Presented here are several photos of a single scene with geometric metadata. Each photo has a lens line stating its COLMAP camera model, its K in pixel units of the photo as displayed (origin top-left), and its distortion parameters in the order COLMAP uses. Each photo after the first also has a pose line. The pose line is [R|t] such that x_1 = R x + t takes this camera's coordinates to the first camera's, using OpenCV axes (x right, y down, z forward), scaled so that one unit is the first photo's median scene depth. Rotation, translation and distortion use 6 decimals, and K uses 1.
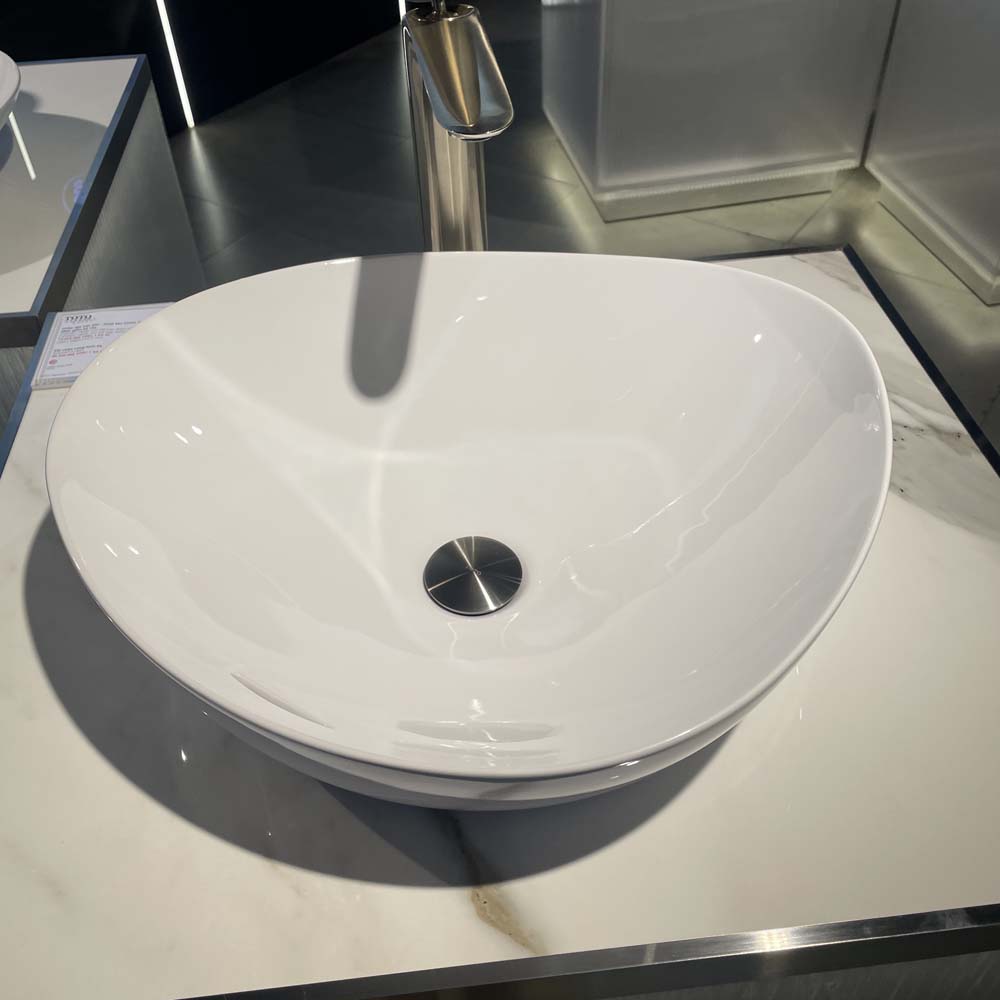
lens RADIAL K [[1074.5, 0, 500.0], [0, 1074.5, 500.0], [0, 0, 1]] dist [0.057827, -0.099117]
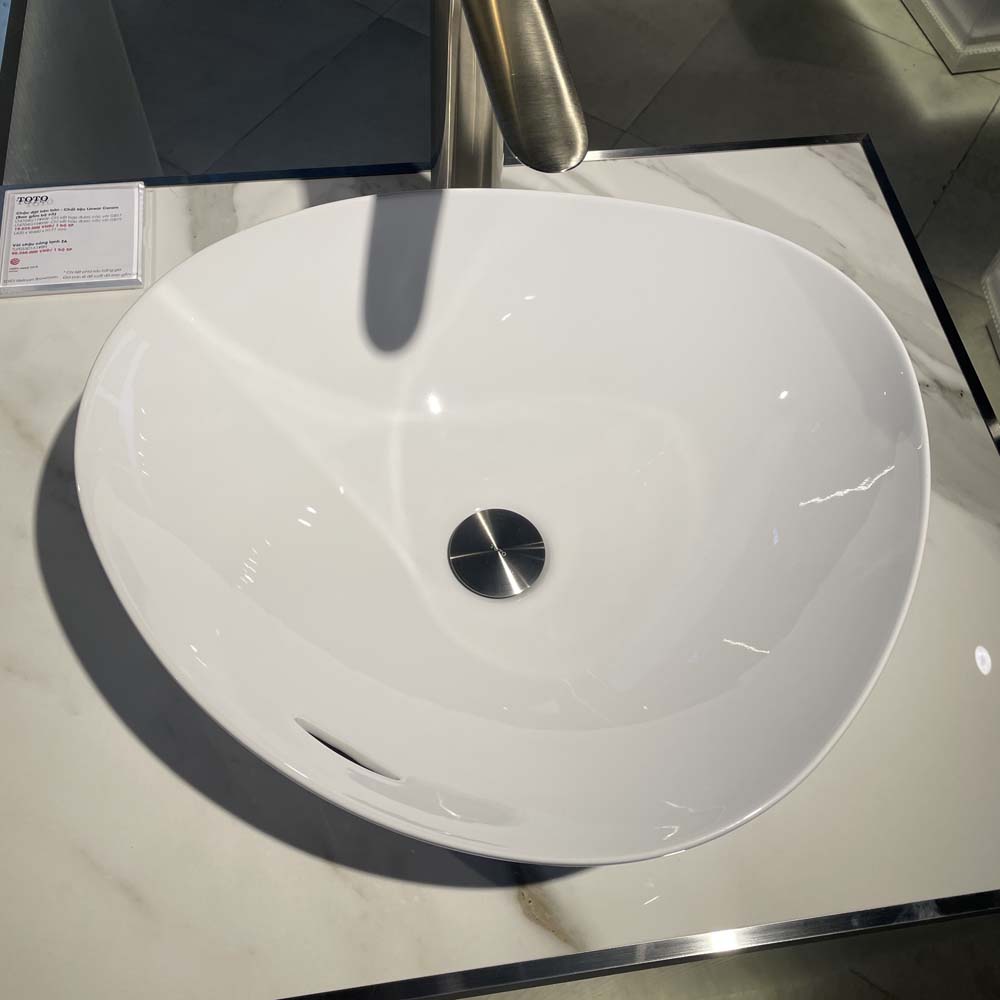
lens RADIAL K [[1074.5, 0, 500.0], [0, 1074.5, 500.0], [0, 0, 1]] dist [0.057827, -0.099117]
pose [[0.994192, 0.006052, 0.107448, -0.129097], [-0.039518, 0.949199, 0.312184, -0.289364], [-0.100101, -0.314617, 0.943926, 0.051251]]
